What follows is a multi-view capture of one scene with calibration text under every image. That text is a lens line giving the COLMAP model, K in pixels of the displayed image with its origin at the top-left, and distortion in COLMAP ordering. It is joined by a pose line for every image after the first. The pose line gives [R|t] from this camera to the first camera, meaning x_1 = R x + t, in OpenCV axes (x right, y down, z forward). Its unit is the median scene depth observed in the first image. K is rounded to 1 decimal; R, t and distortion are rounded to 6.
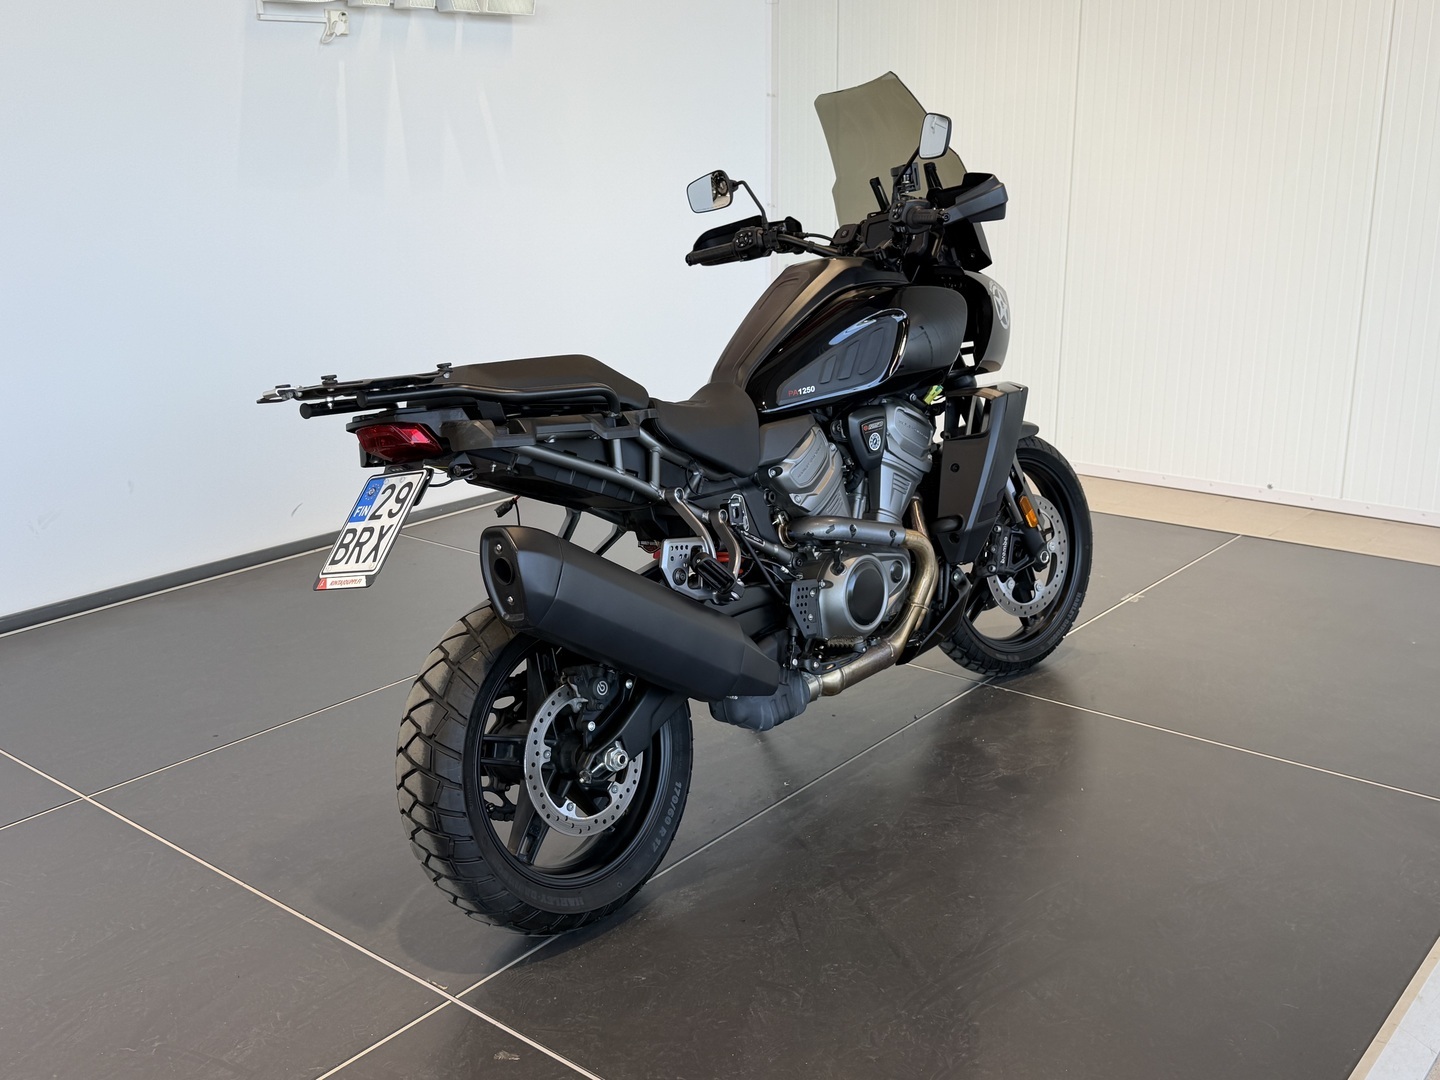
lens RADIAL K [[1418.9, 0, 720.0], [0, 1418.9, 540.0], [0, 0, 1]] dist [0.165385, -0.004761]
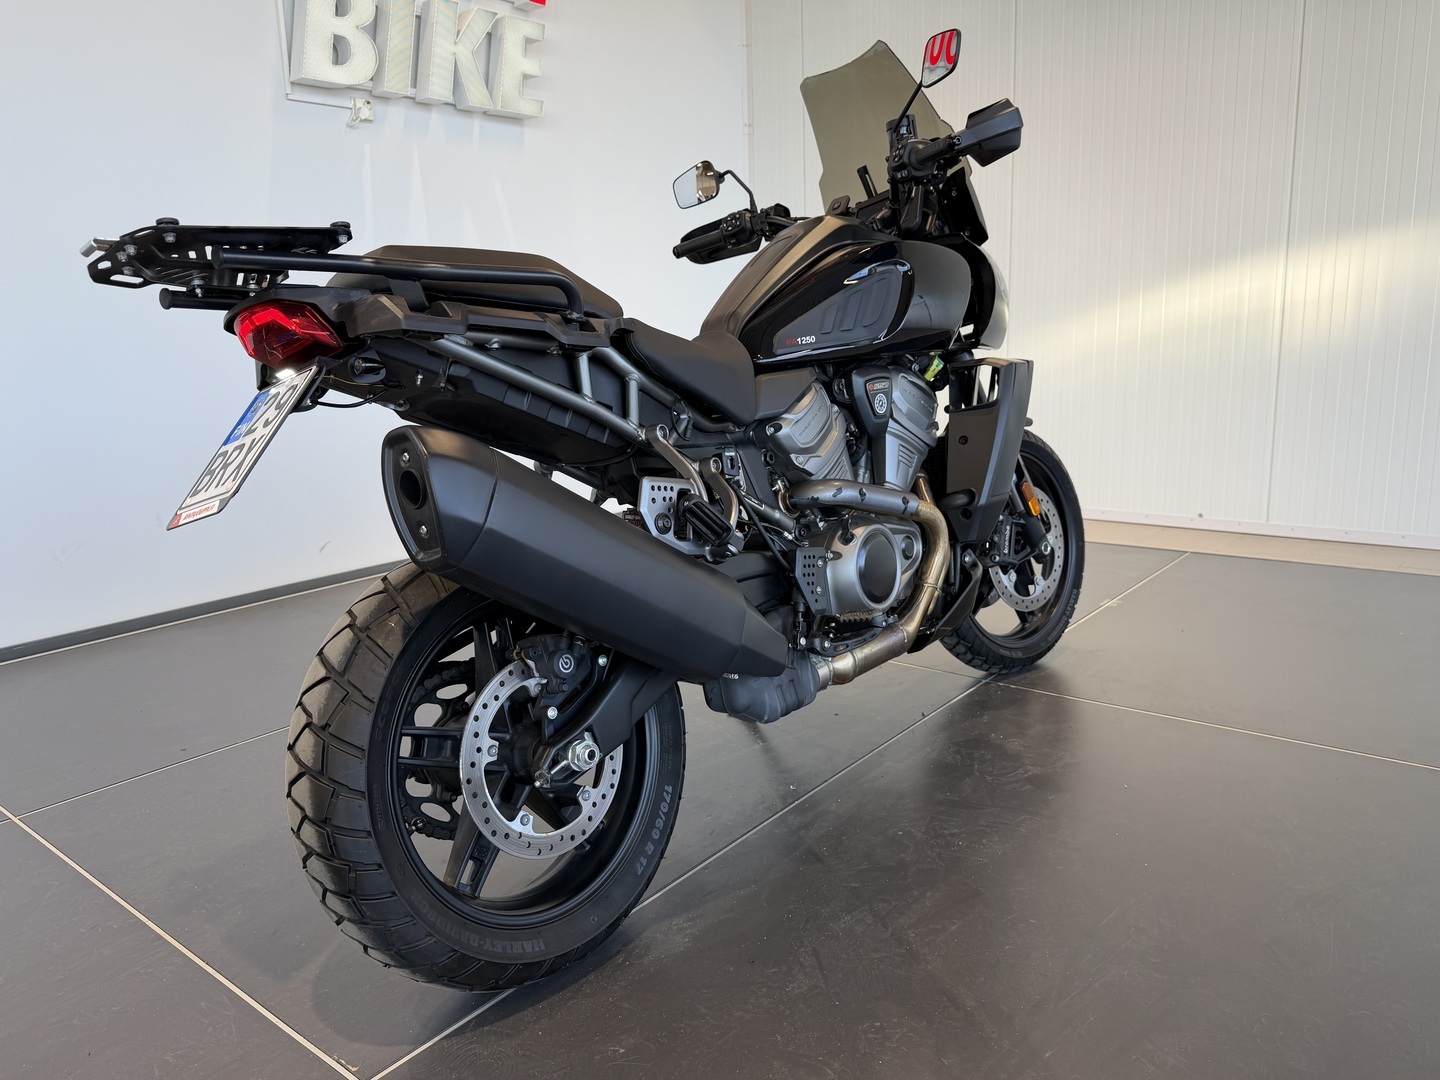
lens RADIAL K [[1014.8, 0, 720.0], [0, 1014.8, 540.0], [0, 0, 1]] dist [0.176338, -0.320178]
pose [[0.999763, -0.020675, 0.006856, -0.000486], [0.021150, 0.996677, -0.078664, 0.075423], [-0.005206, 0.078790, 0.996878, 0.397599]]
